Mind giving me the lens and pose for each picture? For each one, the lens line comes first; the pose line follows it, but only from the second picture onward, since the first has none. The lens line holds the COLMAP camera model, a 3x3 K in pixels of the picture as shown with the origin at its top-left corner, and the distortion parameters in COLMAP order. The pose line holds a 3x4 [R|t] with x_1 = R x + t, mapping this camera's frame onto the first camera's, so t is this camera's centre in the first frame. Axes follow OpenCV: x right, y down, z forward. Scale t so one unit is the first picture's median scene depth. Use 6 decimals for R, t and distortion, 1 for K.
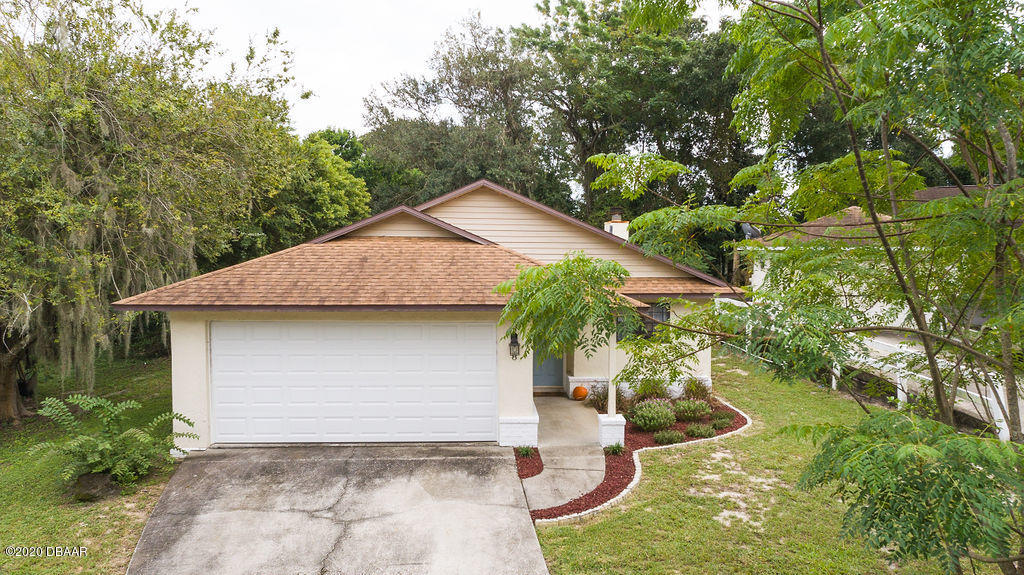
lens RADIAL K [[676.3, 0, 515.6], [0, 676.3, 289.0], [0, 0, 1]] dist [-0.009113, 0.004748]
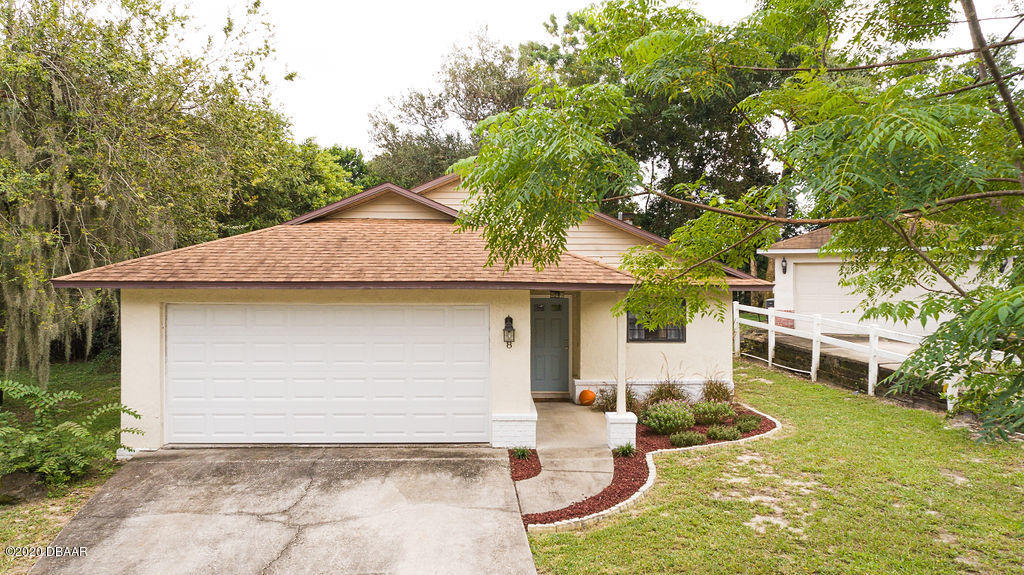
lens RADIAL K [[676.3, 0, 515.6], [0, 676.3, 289.0], [0, 0, 1]] dist [-0.009113, 0.004748]
pose [[0.999806, -0.002524, -0.019532, 0.025597], [0.001532, 0.998716, -0.050640, 0.078027], [0.019635, 0.050600, 0.998526, 0.129835]]
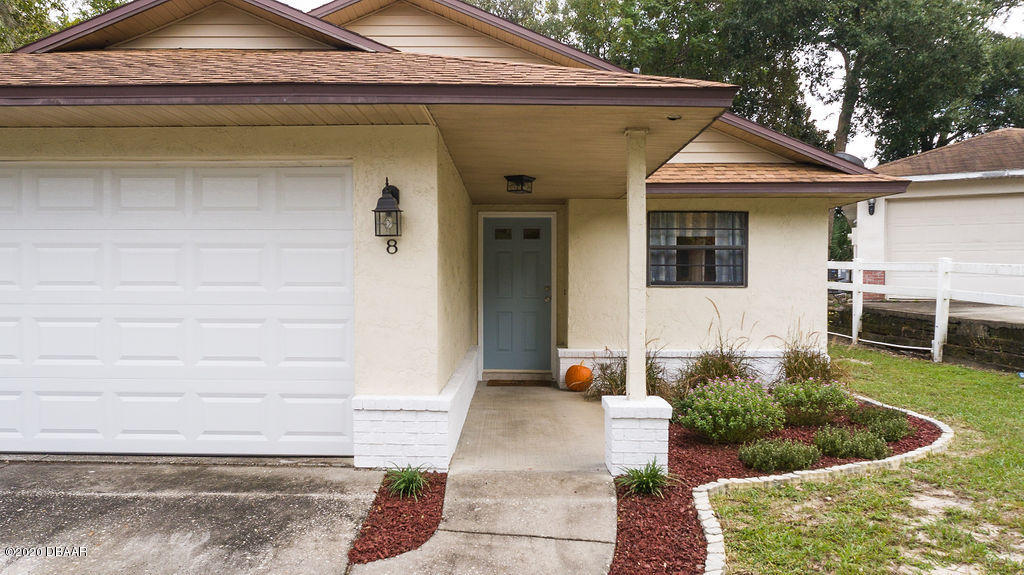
lens RADIAL K [[692.4, 0, 489.5], [0, 692.4, 296.7], [0, 0, 1]] dist [-0.008613, 0.001330]
pose [[0.997187, 0.000591, -0.074957, 0.094073], [-0.003324, 0.999334, -0.036342, 0.155767], [0.074886, 0.036489, 0.996524, 0.634703]]
